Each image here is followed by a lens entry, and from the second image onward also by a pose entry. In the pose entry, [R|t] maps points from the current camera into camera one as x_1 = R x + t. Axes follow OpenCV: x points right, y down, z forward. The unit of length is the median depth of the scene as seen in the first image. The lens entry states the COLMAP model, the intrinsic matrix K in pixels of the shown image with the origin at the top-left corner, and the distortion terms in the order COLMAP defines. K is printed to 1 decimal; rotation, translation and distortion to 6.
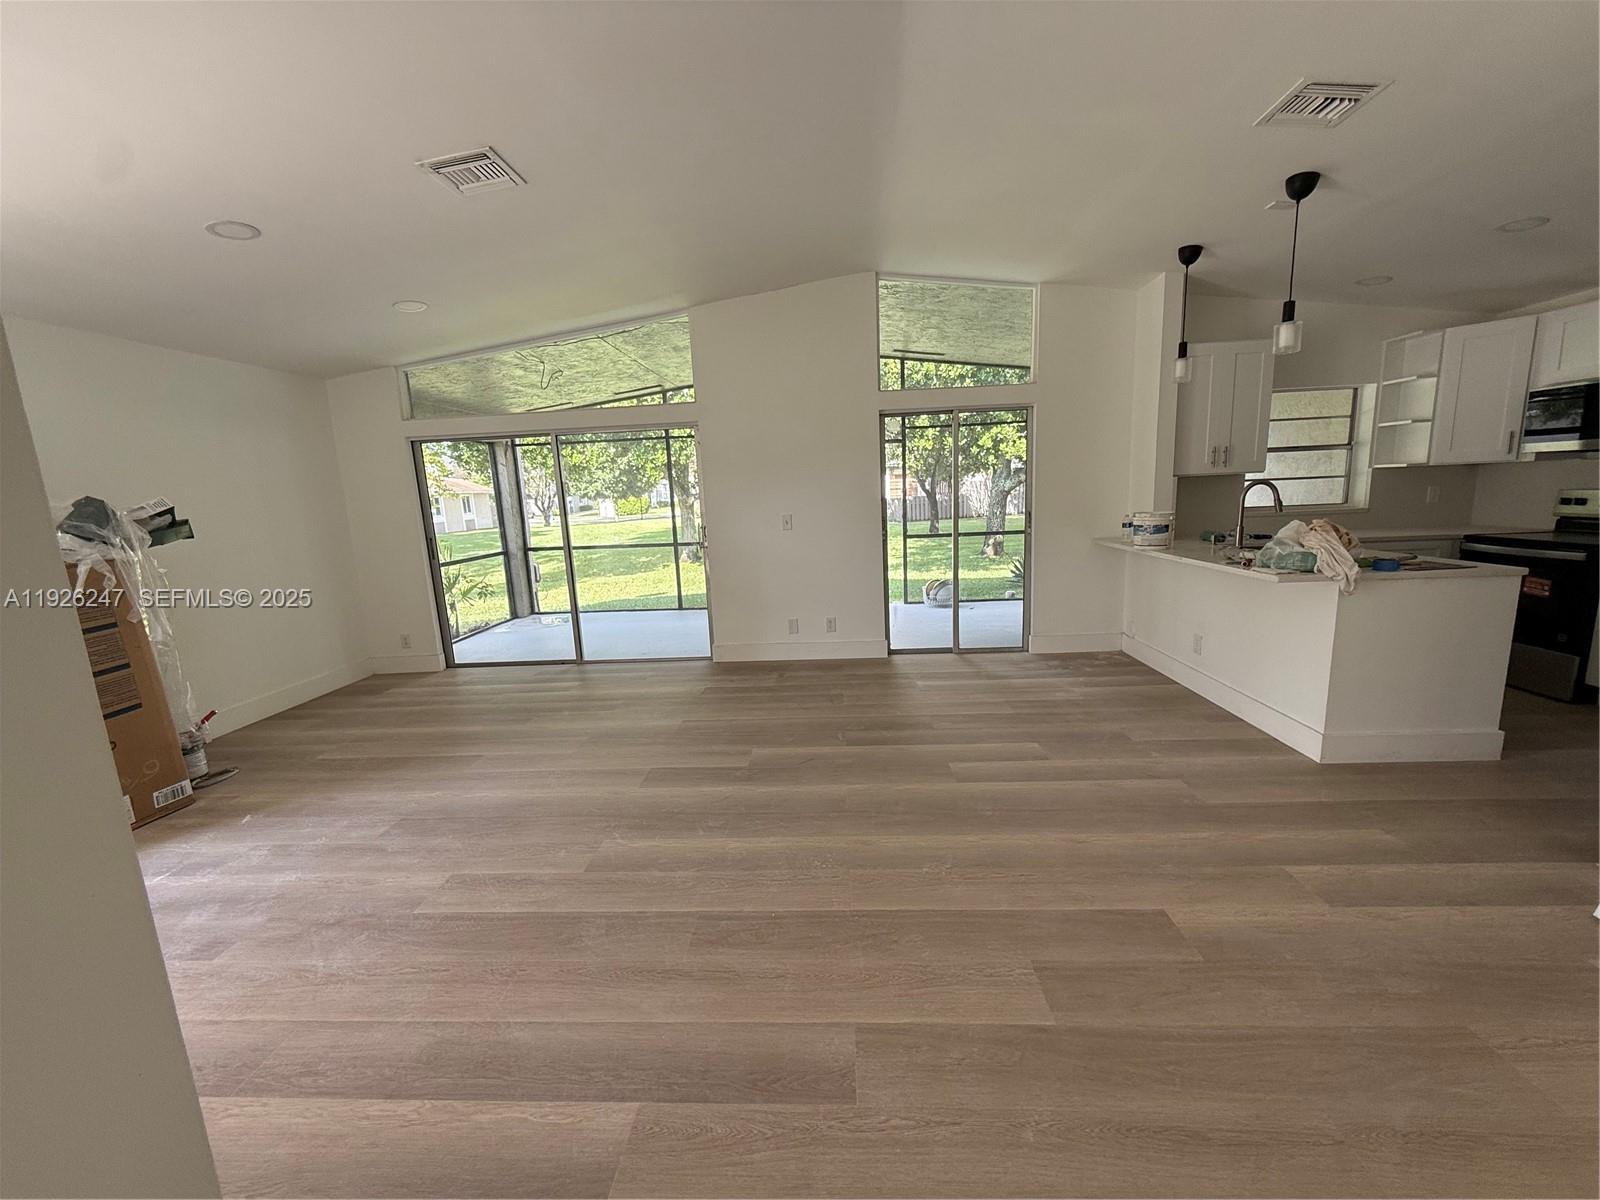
lens RADIAL K [[639.2, 0, 802.3], [0, 639.2, 601.9], [0, 0, 1]] dist [0.000470, 0.000220]
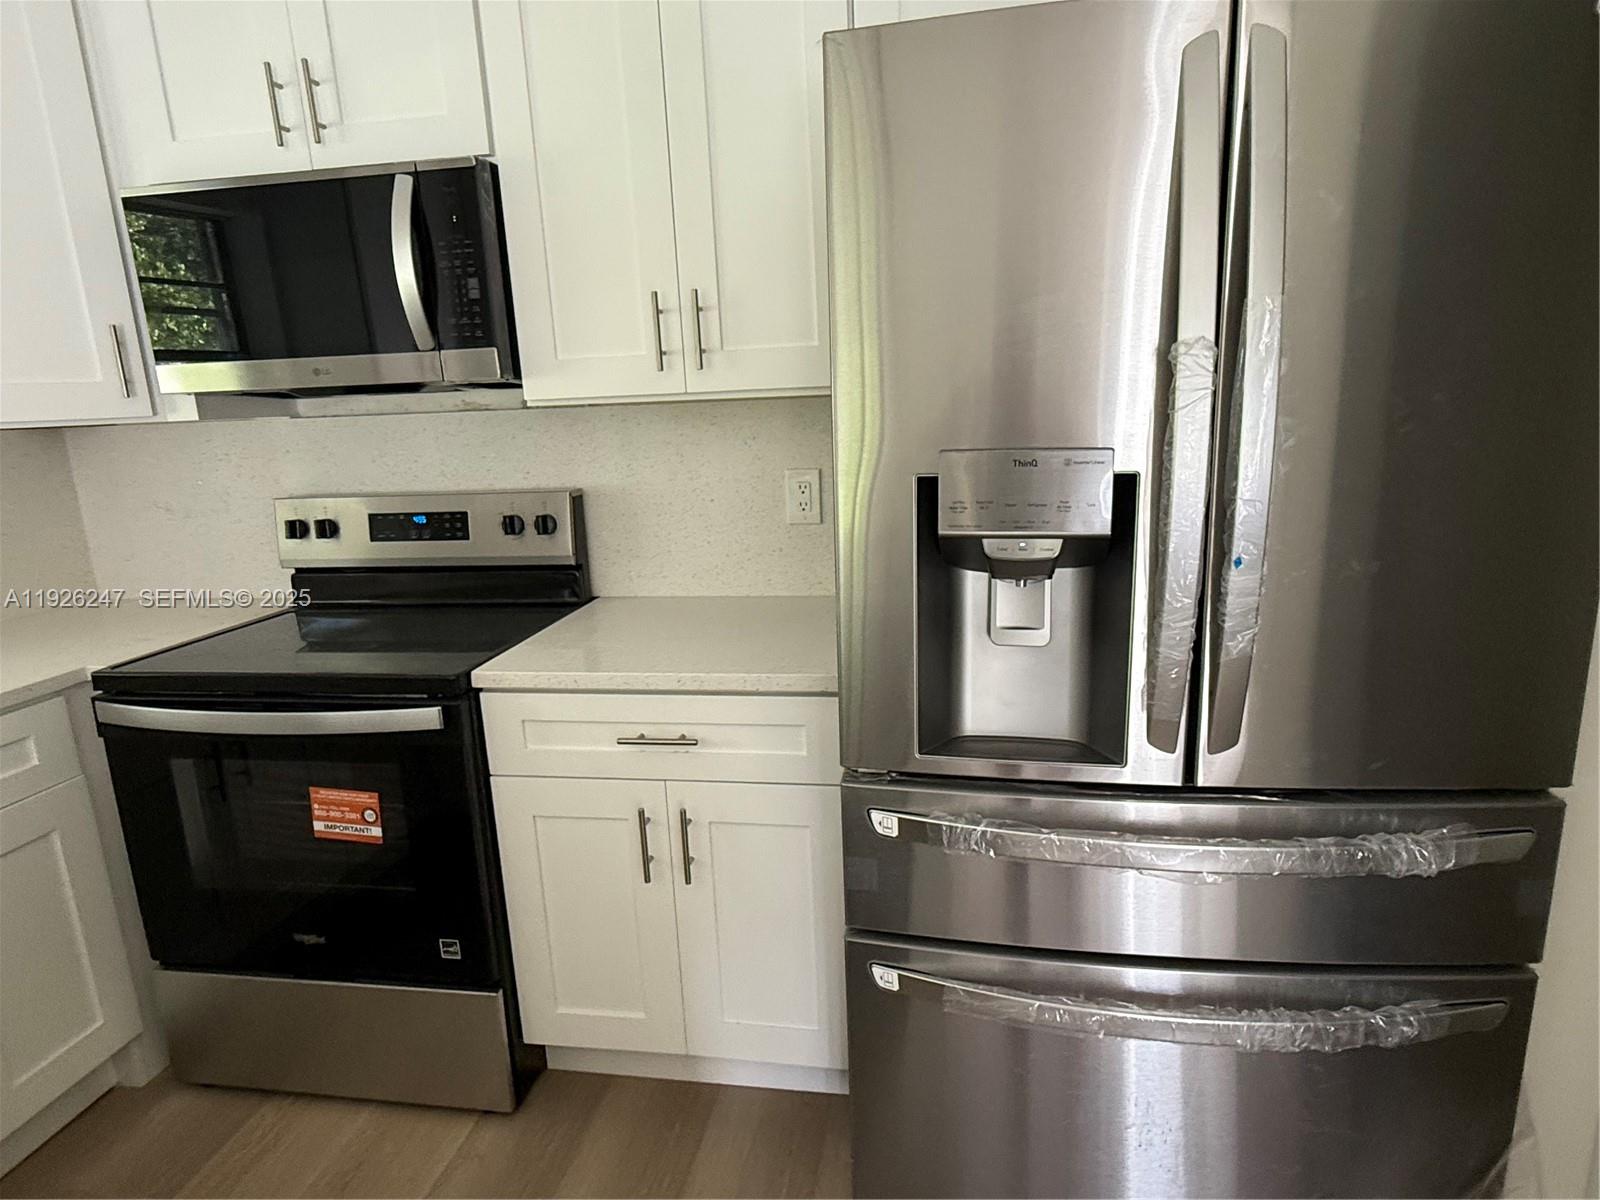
lens RADIAL K [[920.0, 0, 801.2], [0, 920.0, 617.7], [0, 0, 1]] dist [-0.000697, 0.000306]
pose [[0.111312, -0.187917, 0.975857, 0.627652], [0.207738, 0.964665, 0.162066, -0.121189], [-0.971830, 0.184683, 0.146417, 0.584768]]
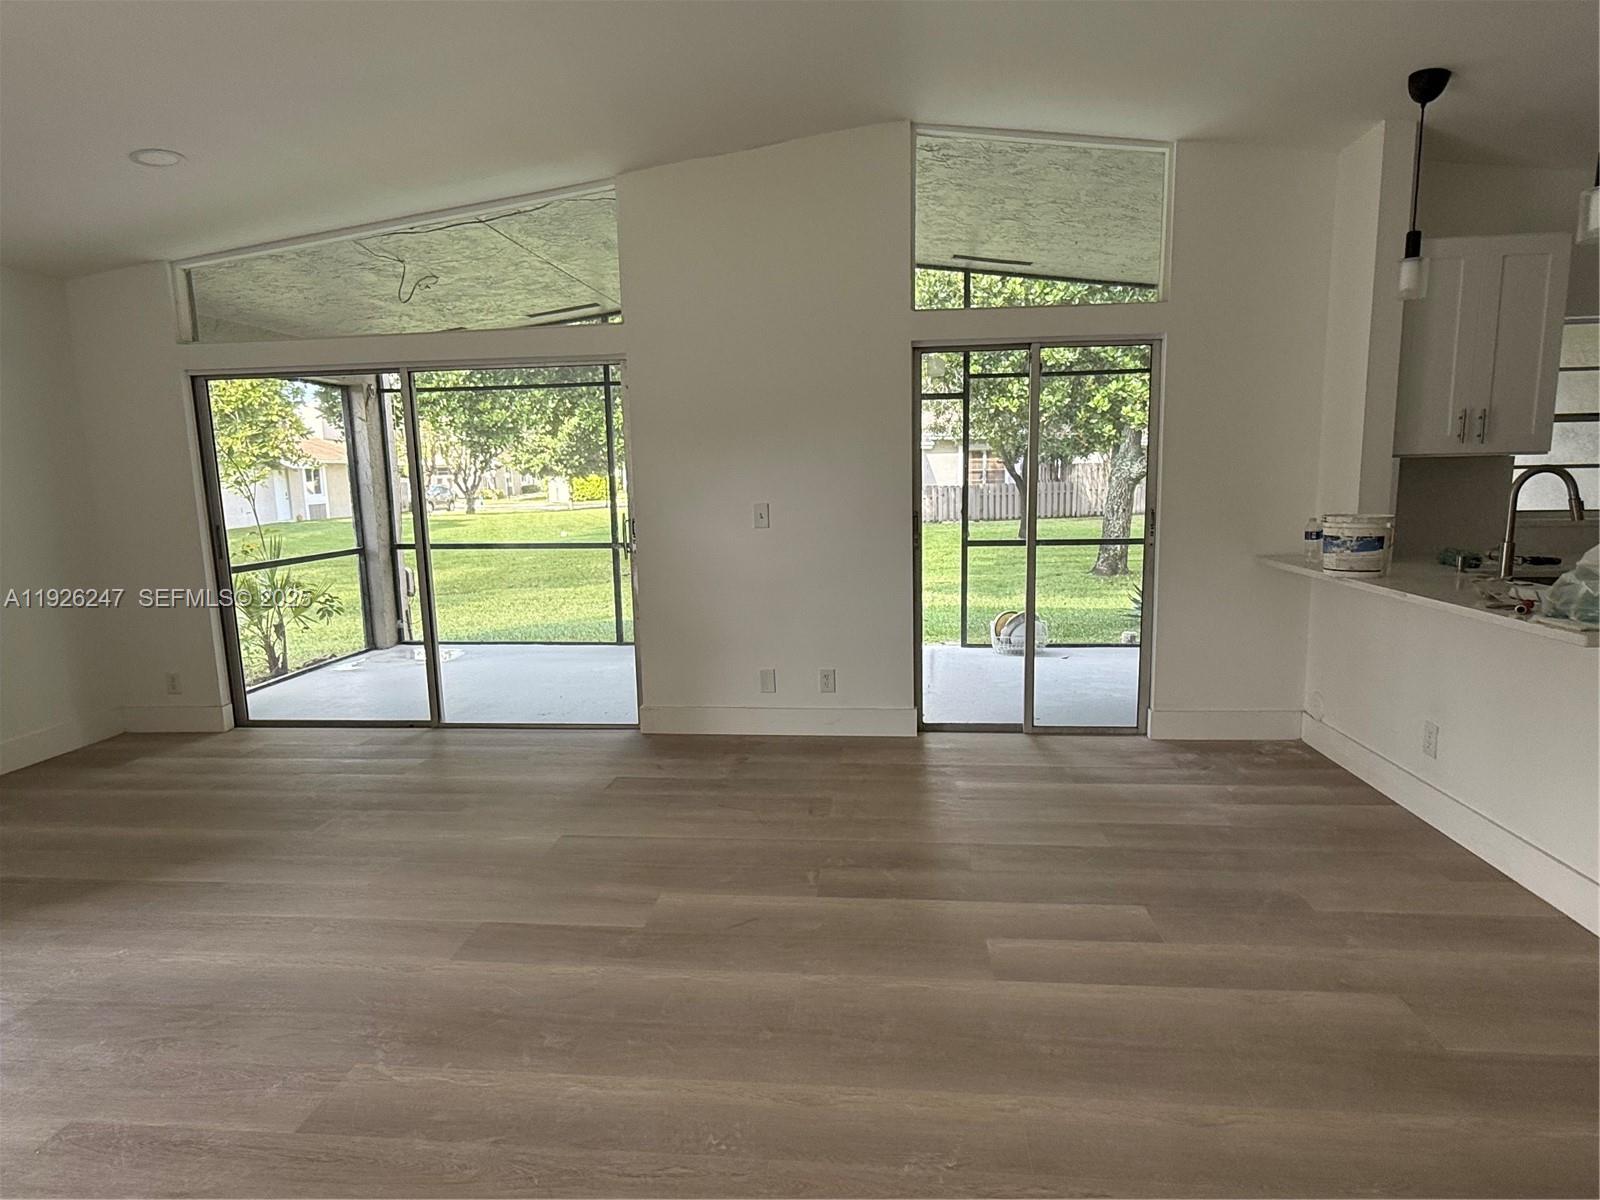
lens RADIAL K [[920.6, 0, 800.2], [0, 920.6, 608.4], [0, 0, 1]] dist [0.001449, 0.000213]
pose [[0.998639, 0.030630, -0.042215, 0.064291], [-0.031671, 0.999205, -0.024217, -0.014987], [0.041440, 0.025521, 0.998815, 0.114713]]
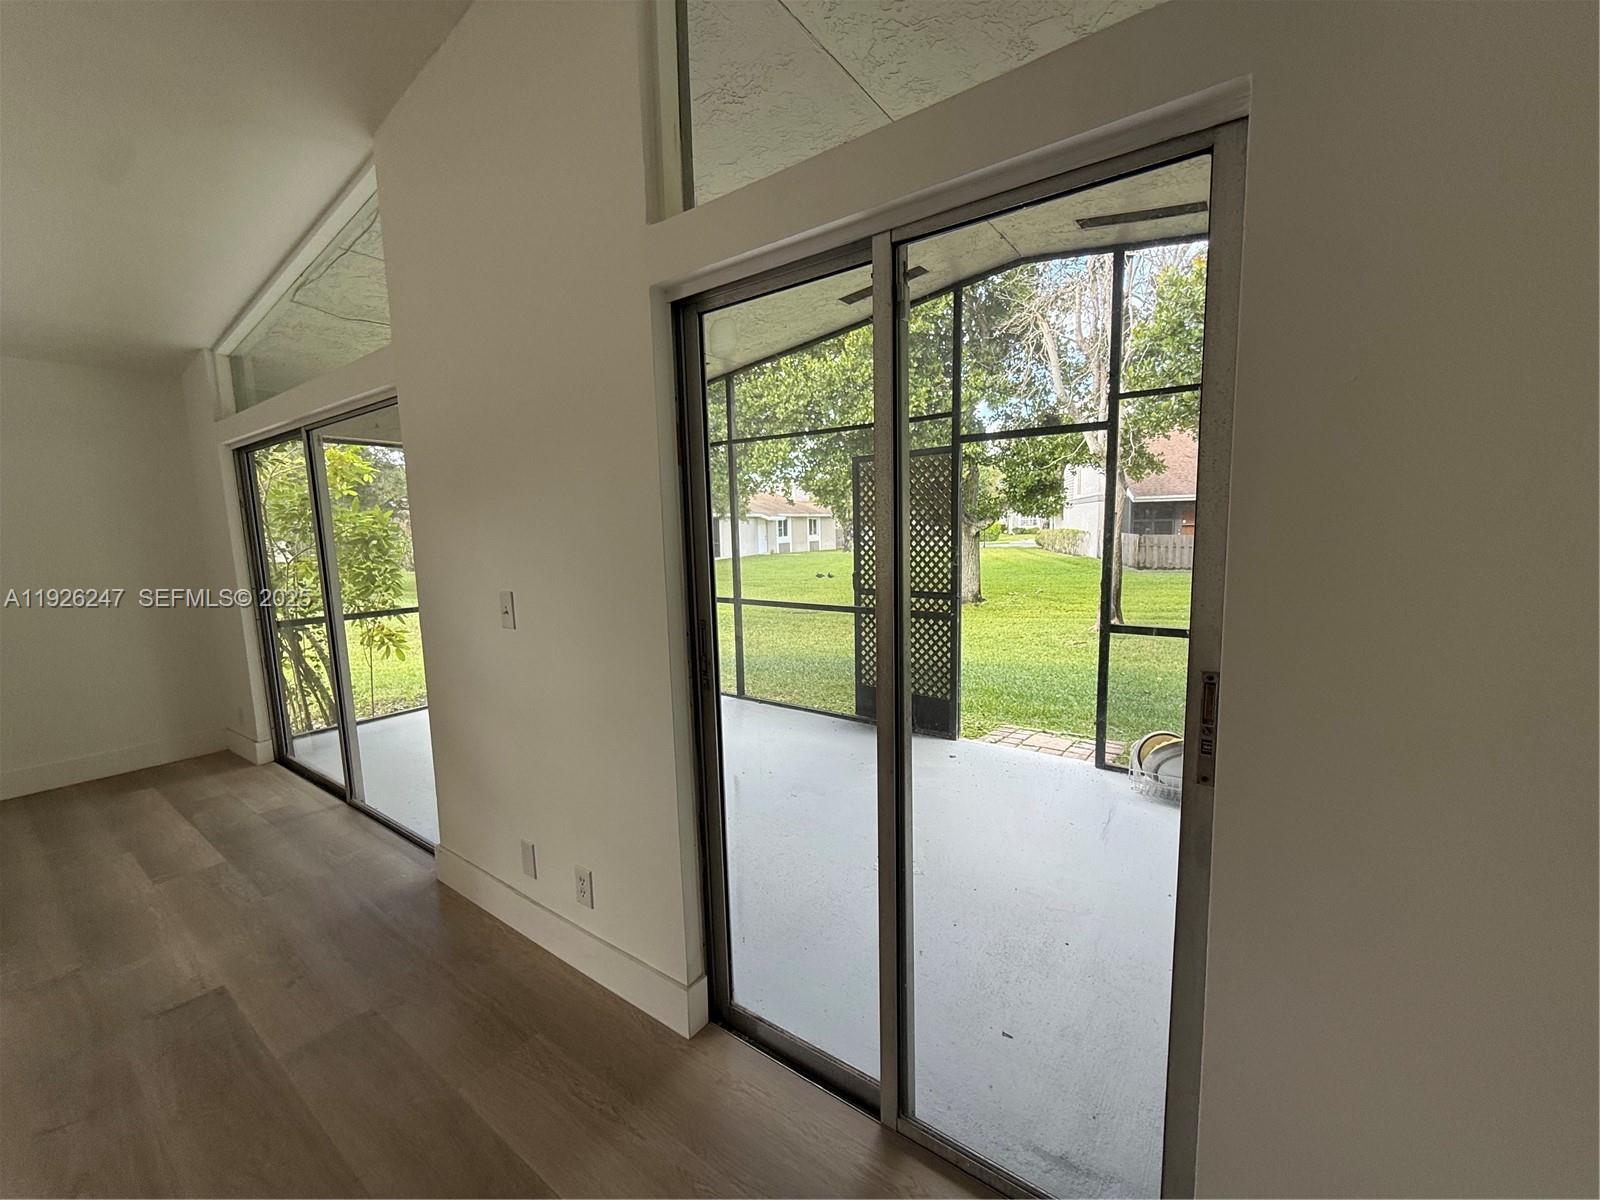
lens RADIAL K [[639.2, 0, 802.3], [0, 639.2, 601.9], [0, 0, 1]] dist [0.000470, 0.000220]
pose [[0.841504, 0.087351, -0.533143, 0.407276], [-0.107794, 0.994147, -0.007256, -0.171568], [0.529388, 0.063575, 0.845994, 0.879759]]
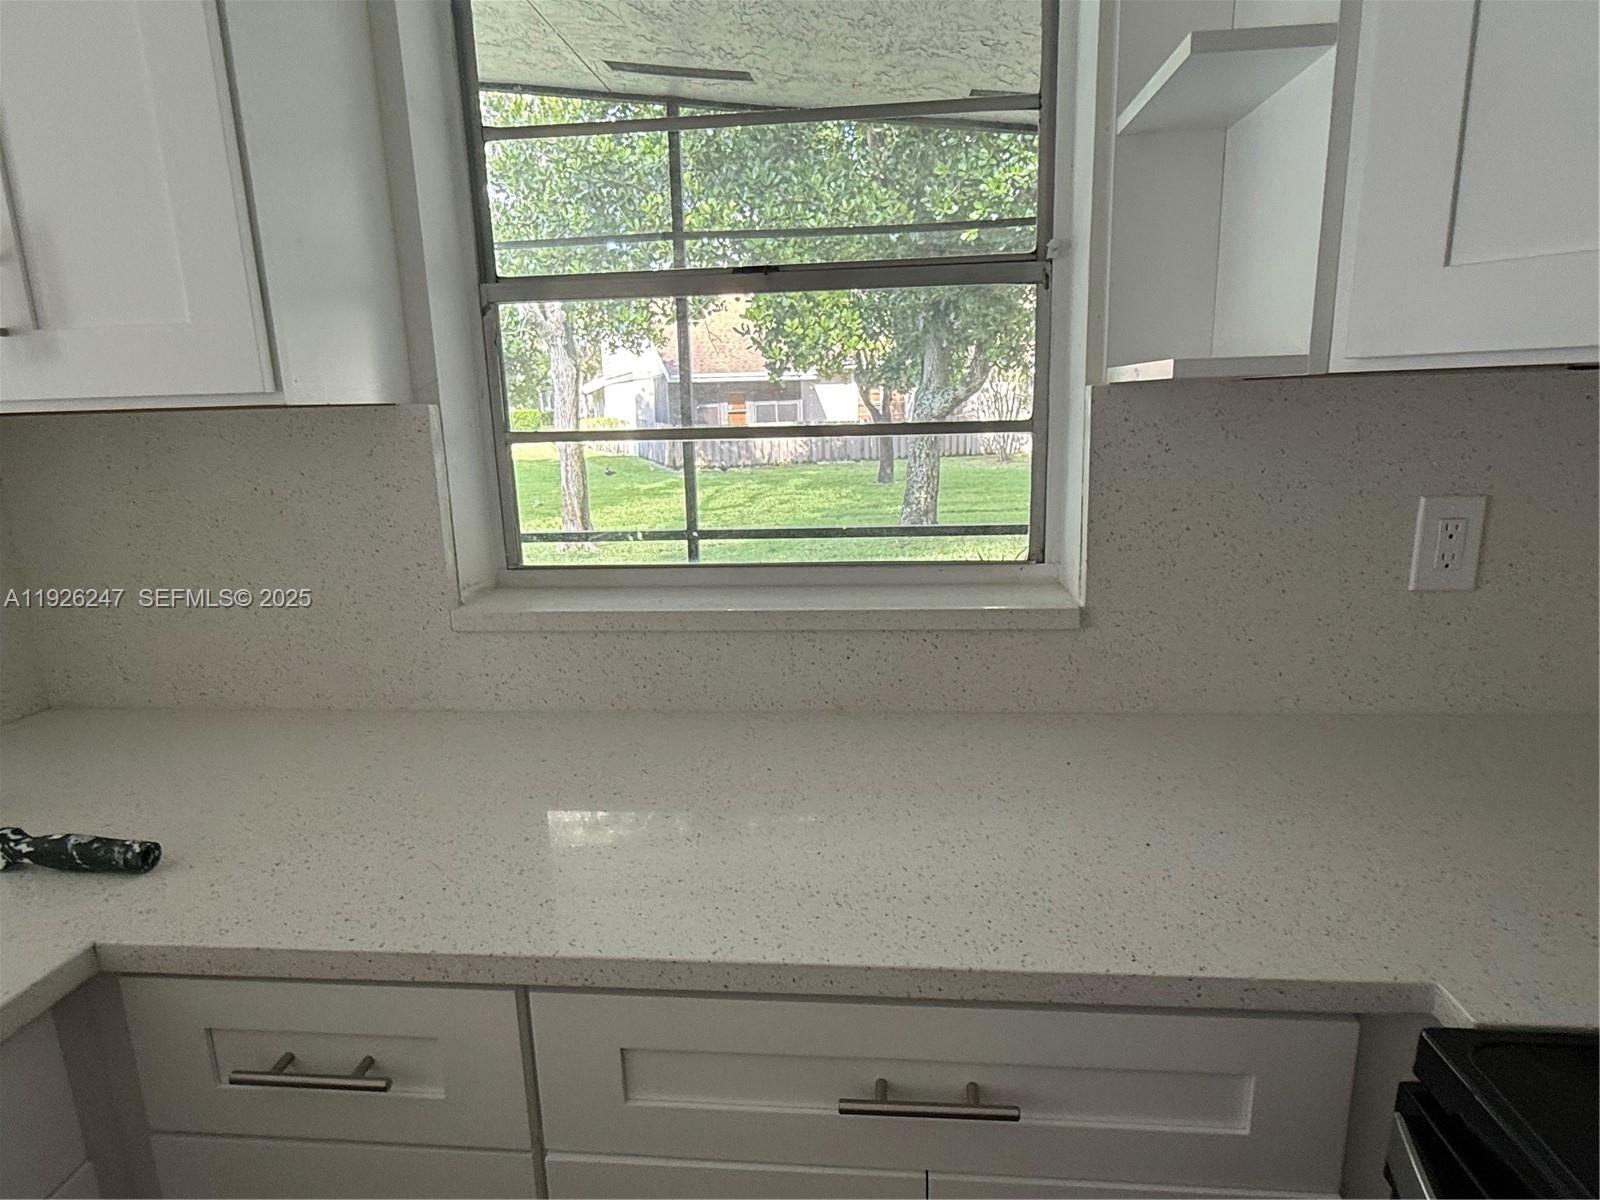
lens RADIAL K [[920.6, 0, 800.2], [0, 920.6, 608.4], [0, 0, 1]] dist [0.001449, 0.000213]
pose [[0.999319, 0.026957, -0.025201, 0.871285], [-0.025732, 0.998529, 0.047735, -0.168243], [0.026451, -0.047054, 0.998542, 0.792158]]
